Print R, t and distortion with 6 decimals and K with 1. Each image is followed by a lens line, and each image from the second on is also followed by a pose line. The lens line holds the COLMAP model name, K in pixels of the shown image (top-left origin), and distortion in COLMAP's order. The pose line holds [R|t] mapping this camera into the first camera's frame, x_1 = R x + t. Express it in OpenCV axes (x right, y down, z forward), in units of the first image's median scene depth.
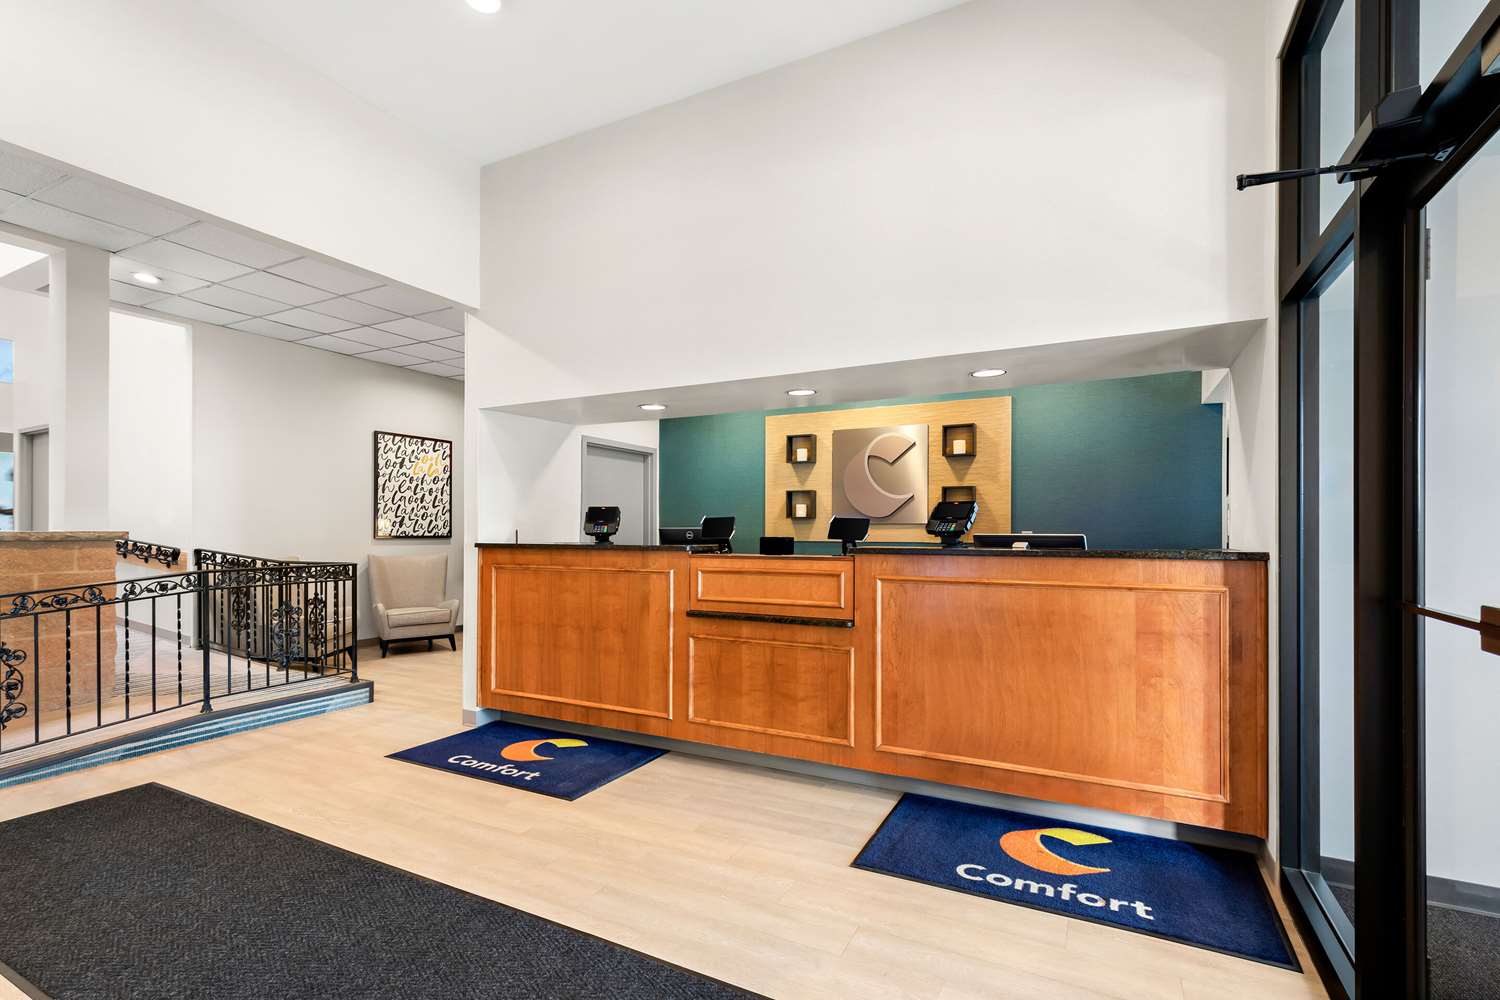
lens RADIAL K [[691.6, 0, 747.1], [0, 691.6, 532.2], [0, 0, 1]] dist [0.017497, -0.000238]
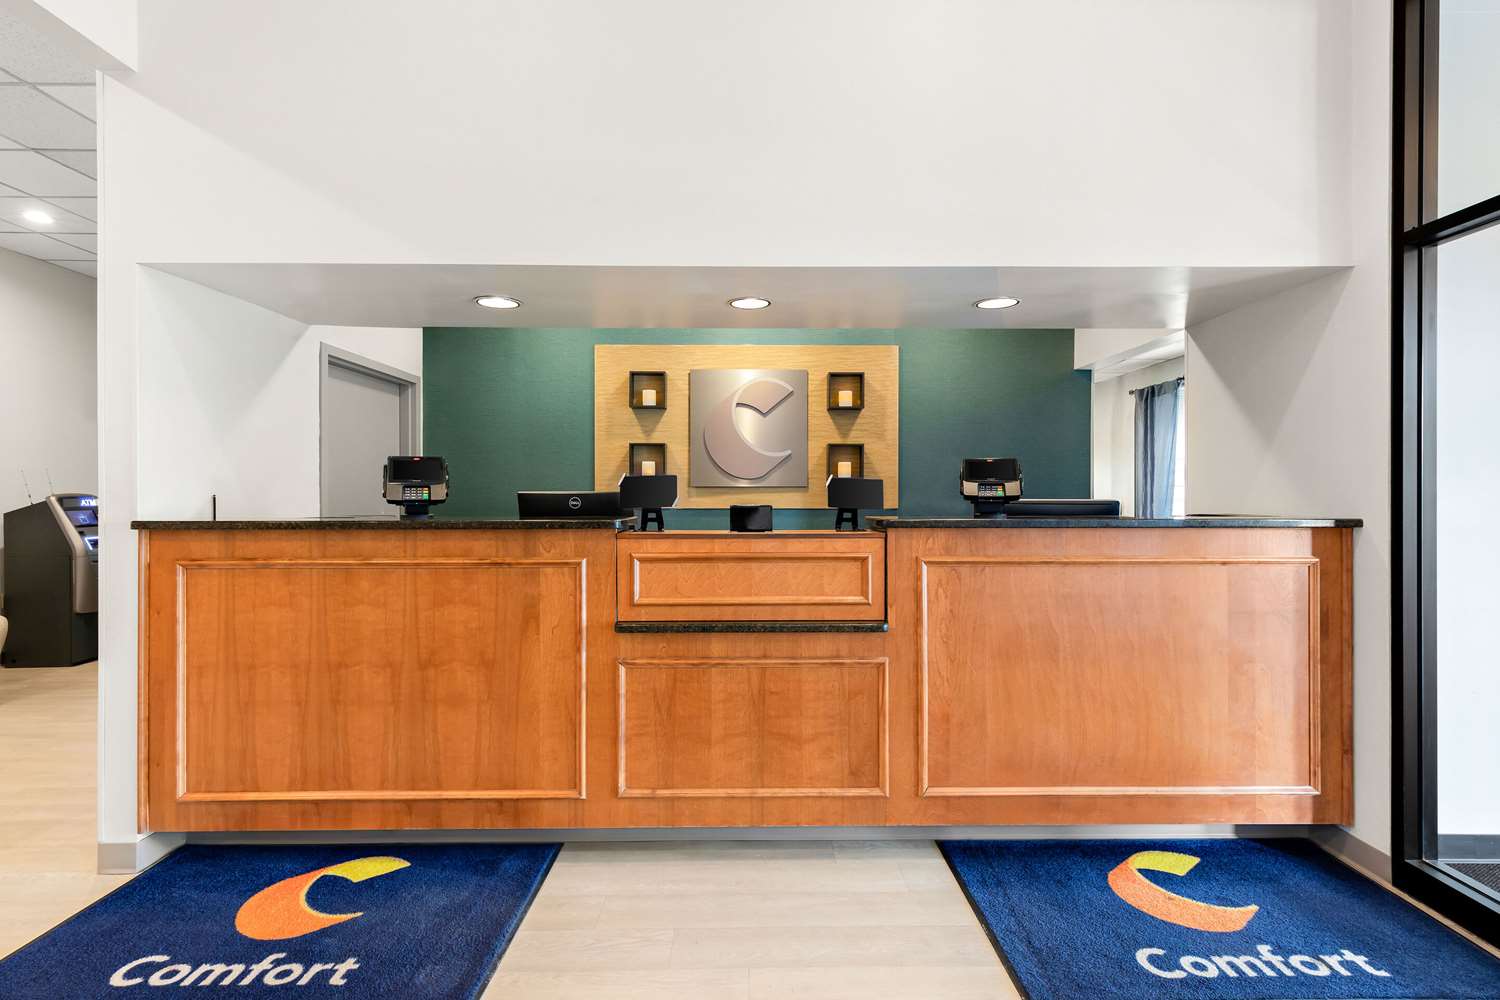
lens RADIAL K [[689.1, 0, 750.0], [0, 689.1, 500.0], [0, 0, 1]] dist [0.011094, -0.001139]
pose [[0.882401, -0.006118, 0.470457, -0.276287], [0.002952, 0.999968, 0.007467, -0.003307], [-0.470488, -0.005200, 0.882391, 0.390640]]
